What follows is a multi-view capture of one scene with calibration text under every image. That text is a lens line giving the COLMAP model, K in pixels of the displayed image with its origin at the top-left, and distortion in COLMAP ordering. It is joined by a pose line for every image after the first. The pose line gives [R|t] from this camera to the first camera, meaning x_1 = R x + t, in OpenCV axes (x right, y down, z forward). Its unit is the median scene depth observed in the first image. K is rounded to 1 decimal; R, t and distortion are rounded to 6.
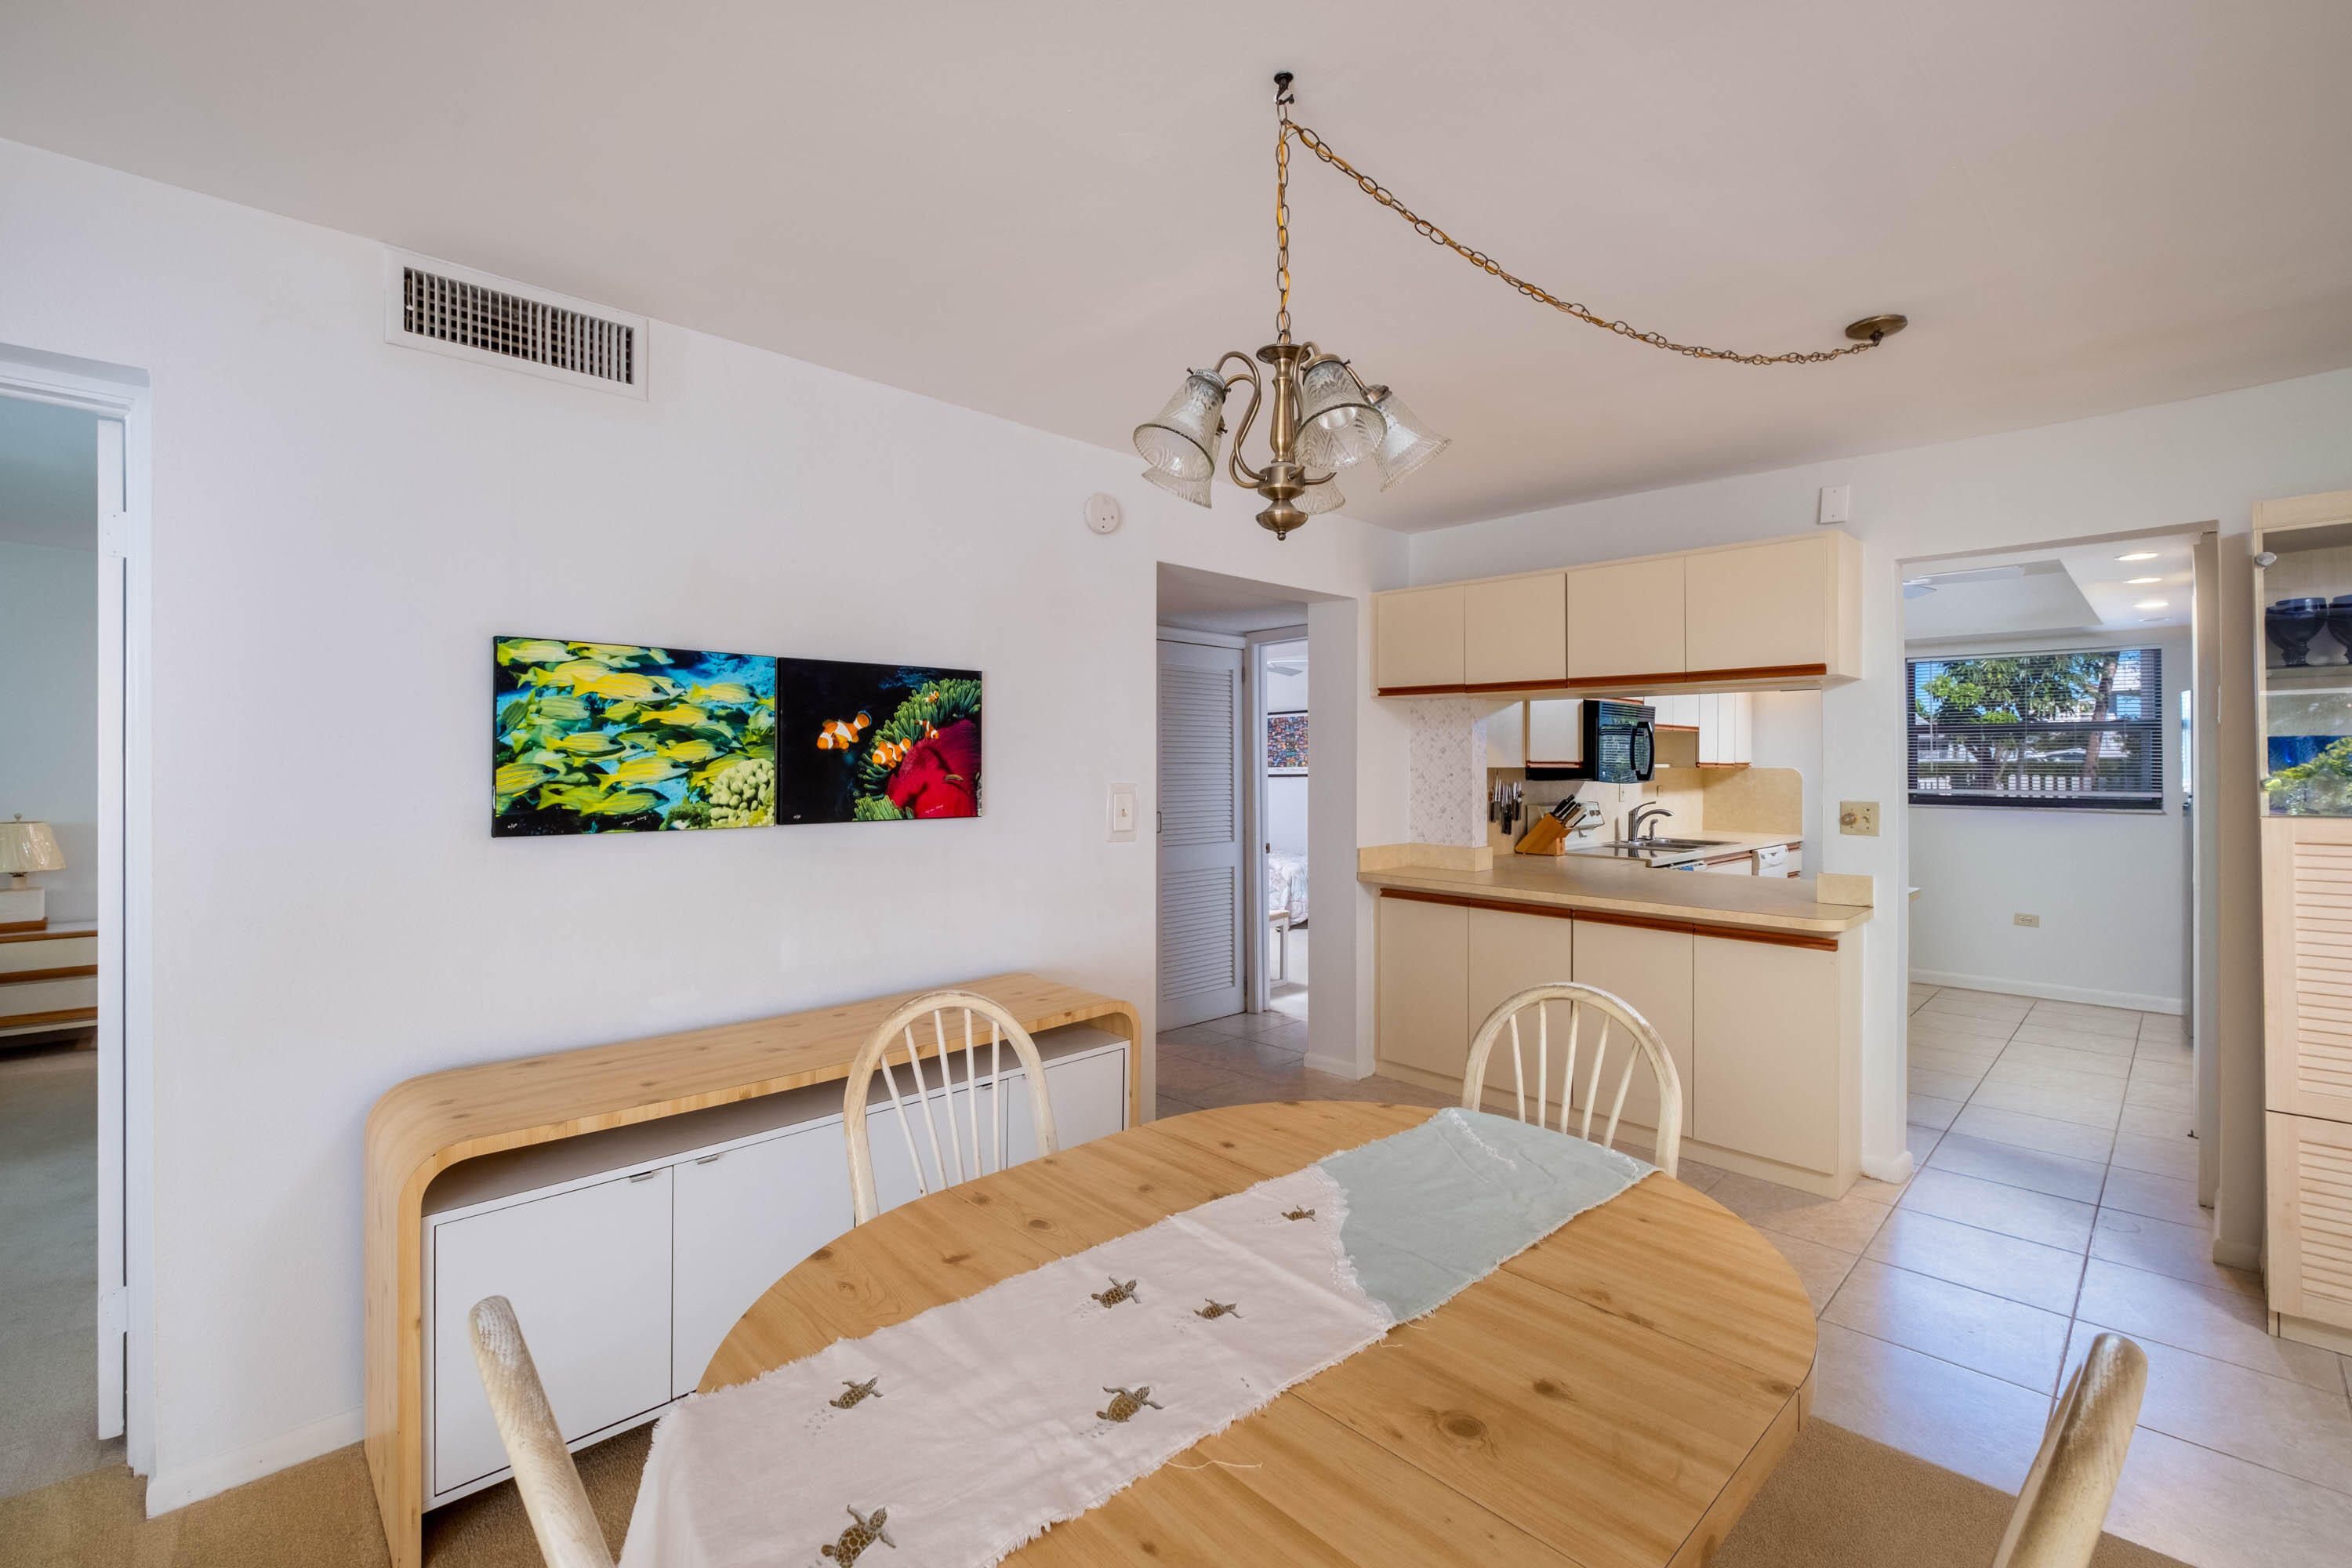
lens RADIAL K [[1025.0, 0, 1171.0], [0, 1025.0, 759.8], [0, 0, 1]] dist [-0.006231, -0.000127]
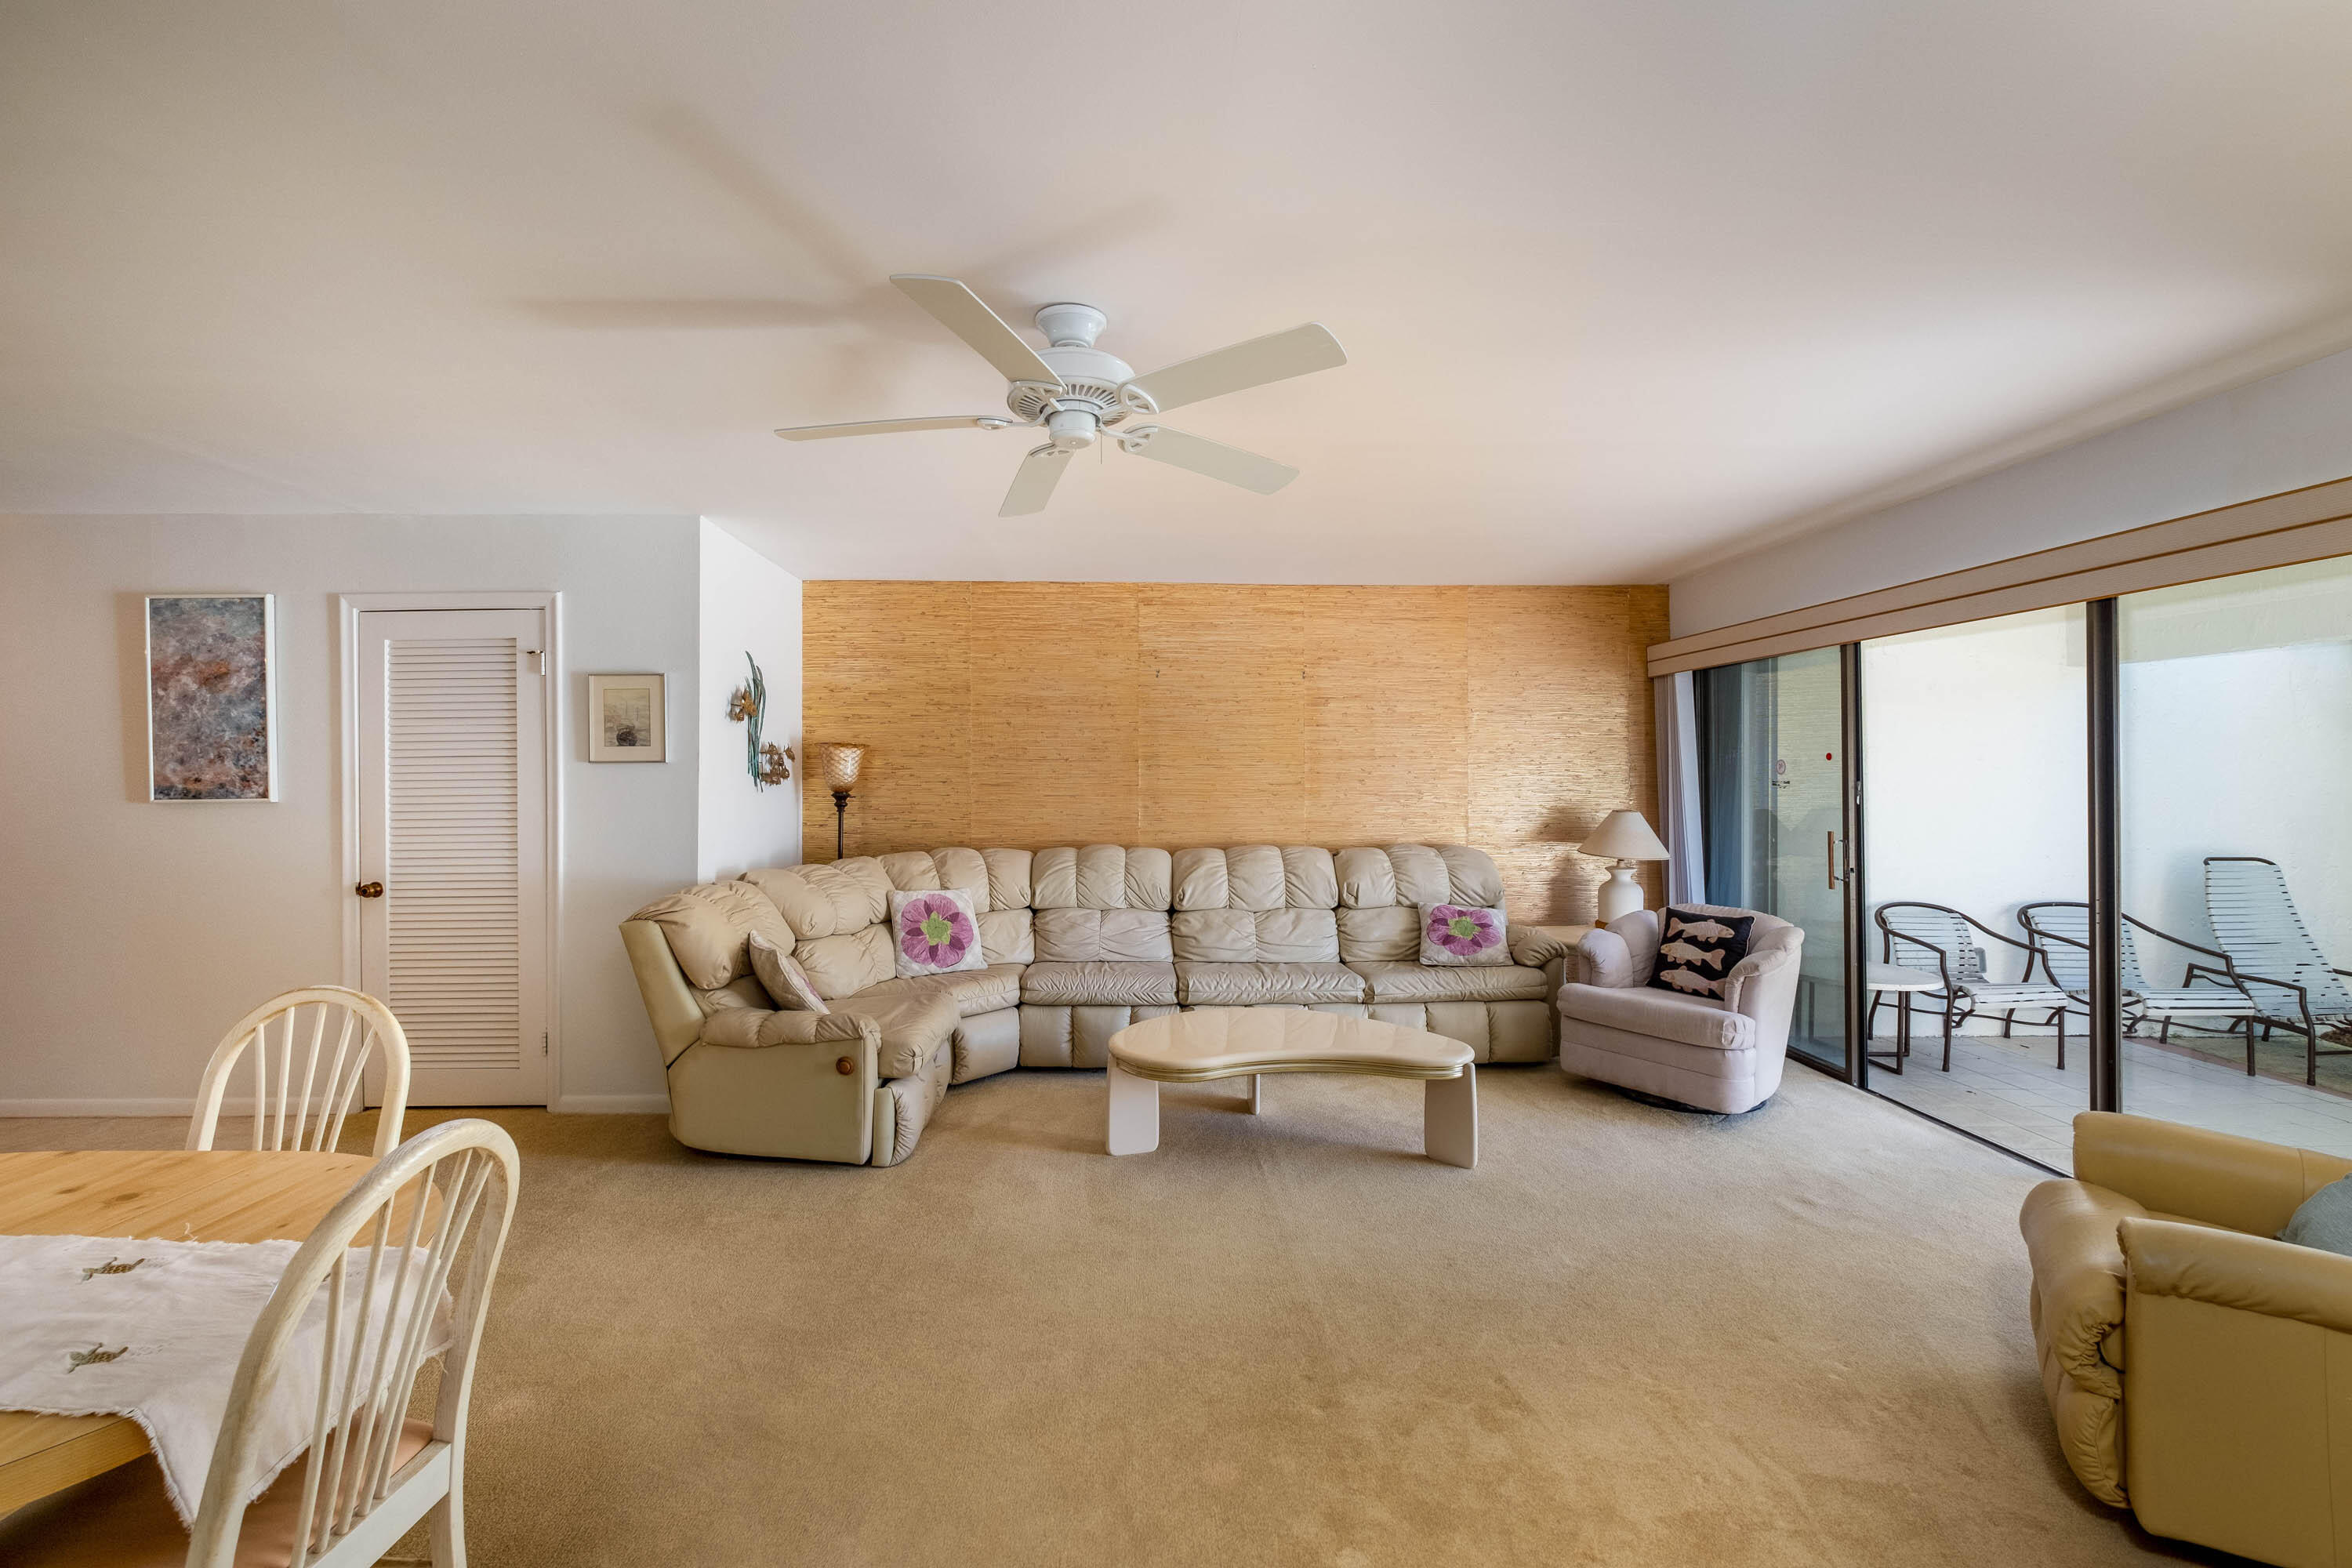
lens RADIAL K [[1010.8, 0, 1173.1], [0, 1010.8, 771.7], [0, 0, 1]] dist [-0.009372, -0.000104]
pose [[-0.745299, 0.001606, 0.666728, -0.785732], [-0.001065, 0.999993, -0.003599, -0.005803], [-0.666729, -0.003392, -0.745292, 0.423642]]
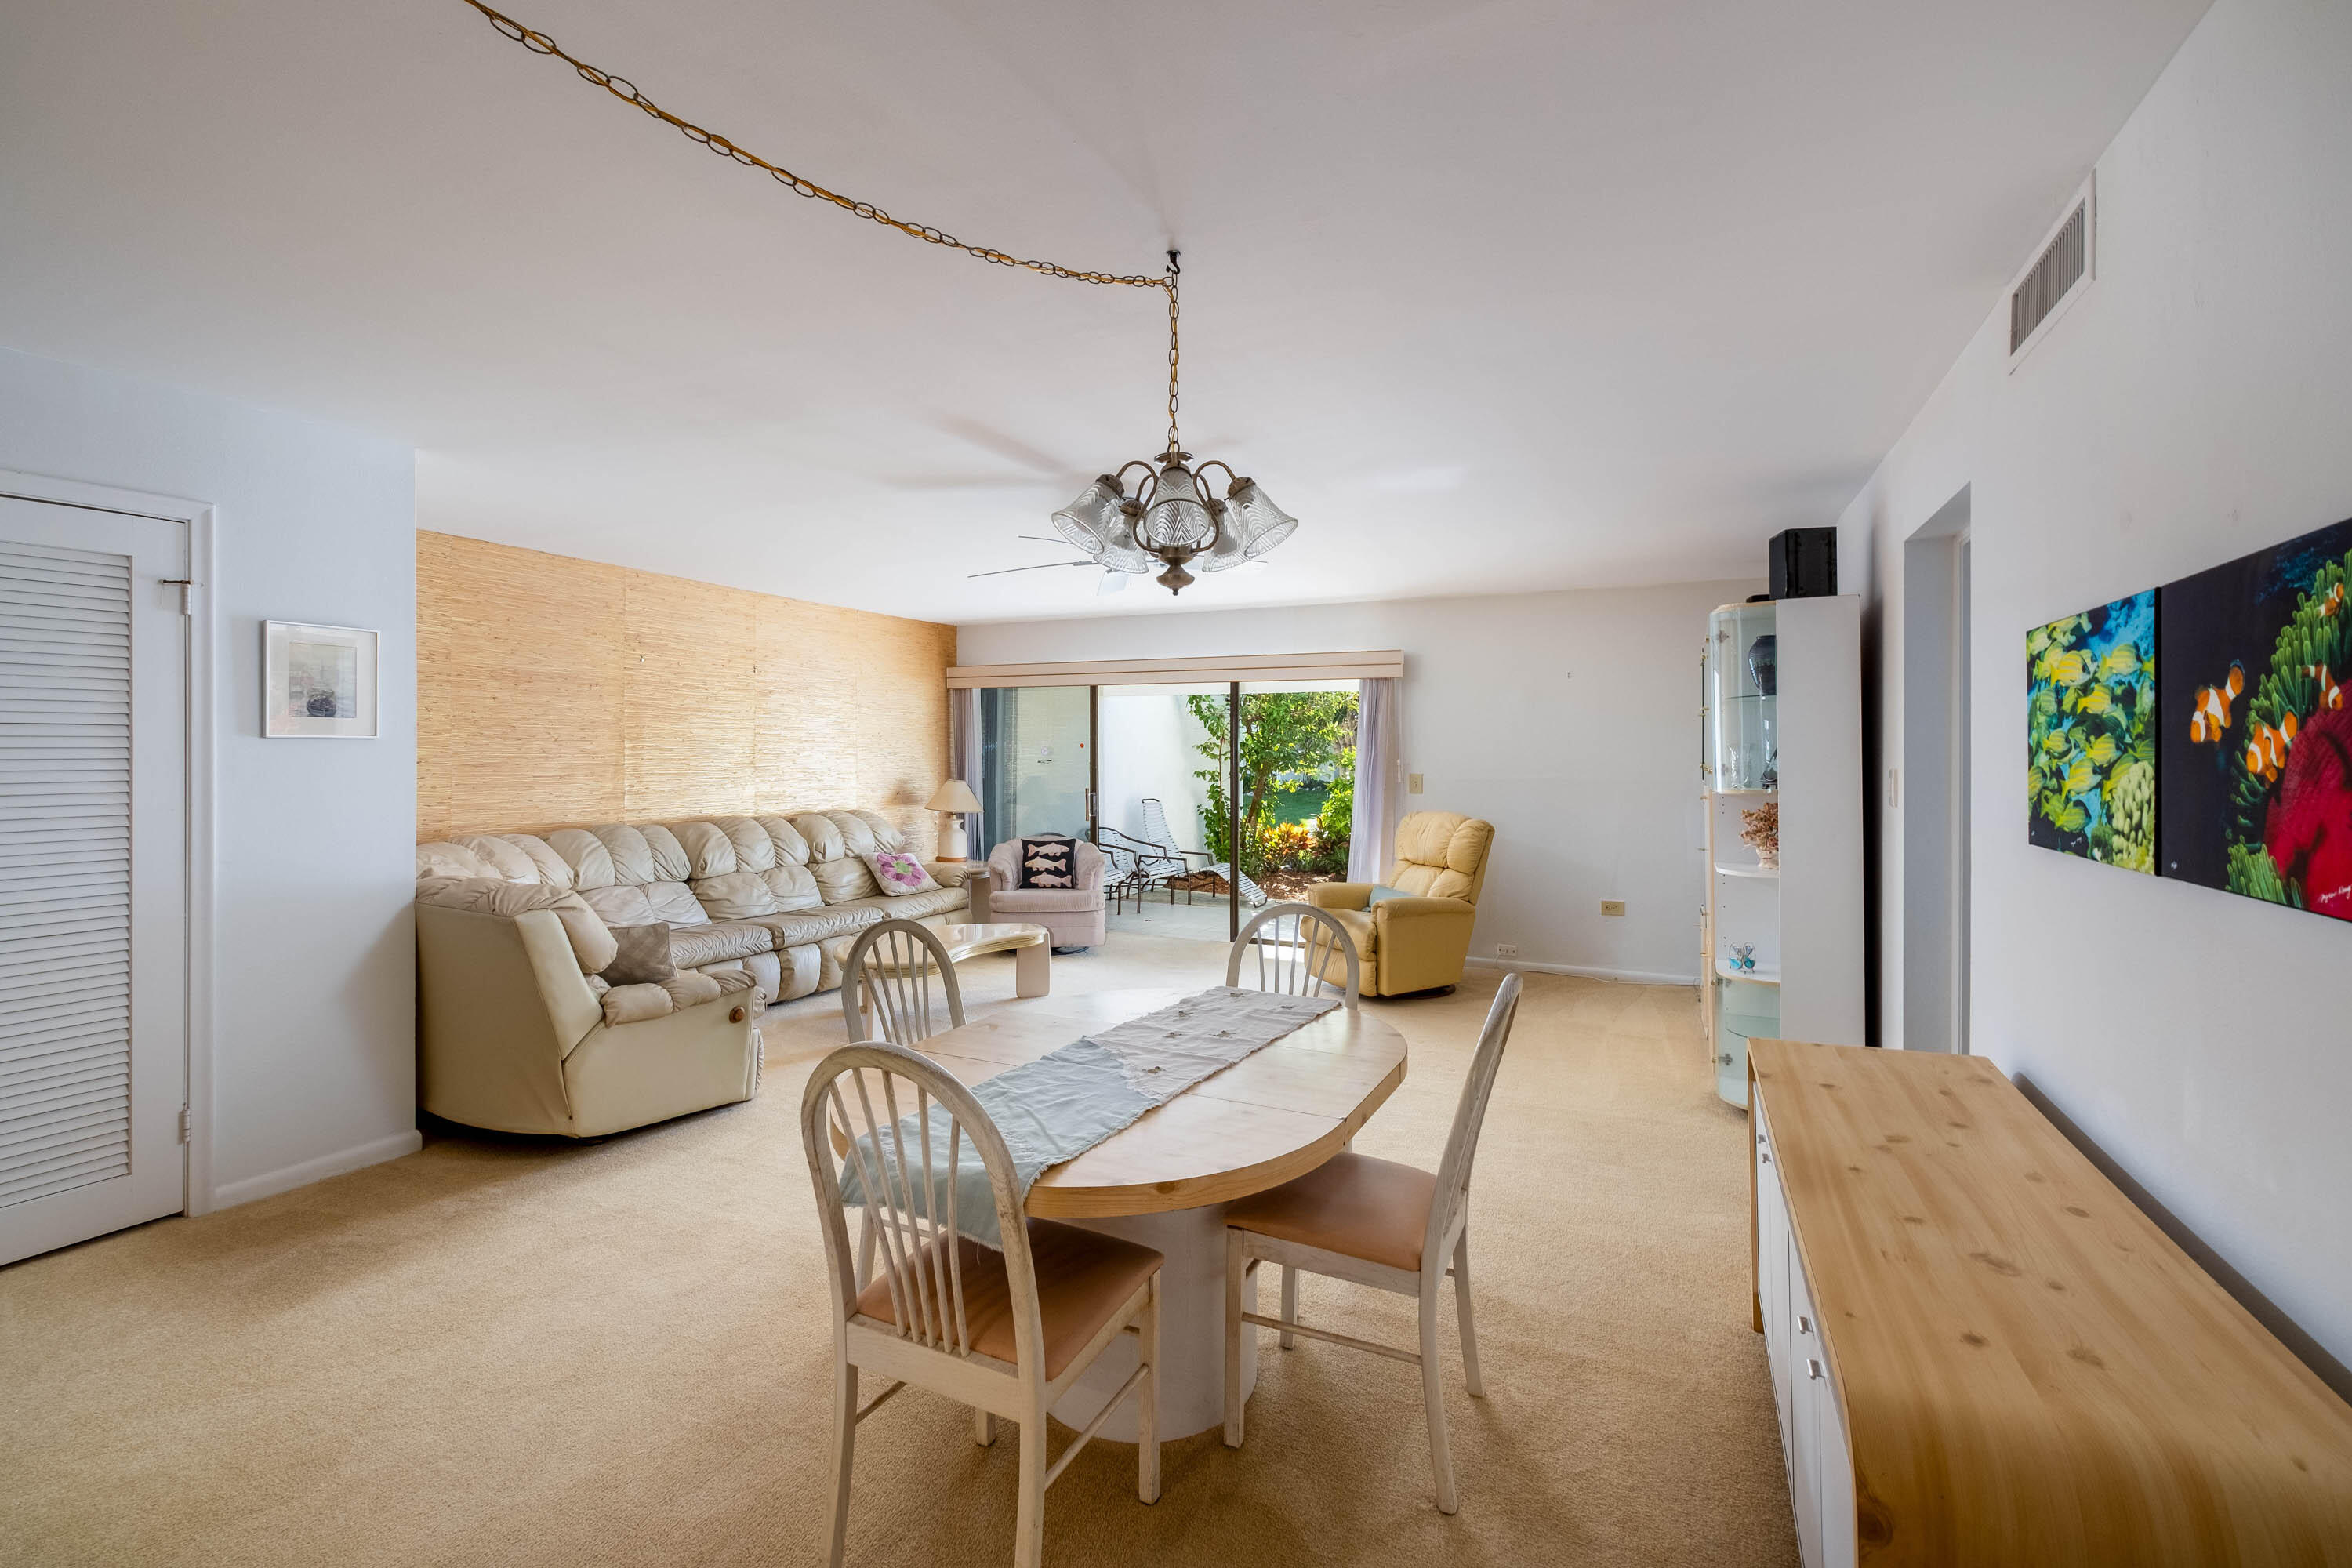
lens RADIAL K [[1025.0, 0, 1171.0], [0, 1025.0, 759.8], [0, 0, 1]] dist [-0.006231, -0.000127]
pose [[-0.939508, -0.001329, -0.342525, 0.345950], [-0.001953, 0.999997, 0.001477, -0.001677], [0.342522, 0.002057, -0.939508, 1.367312]]
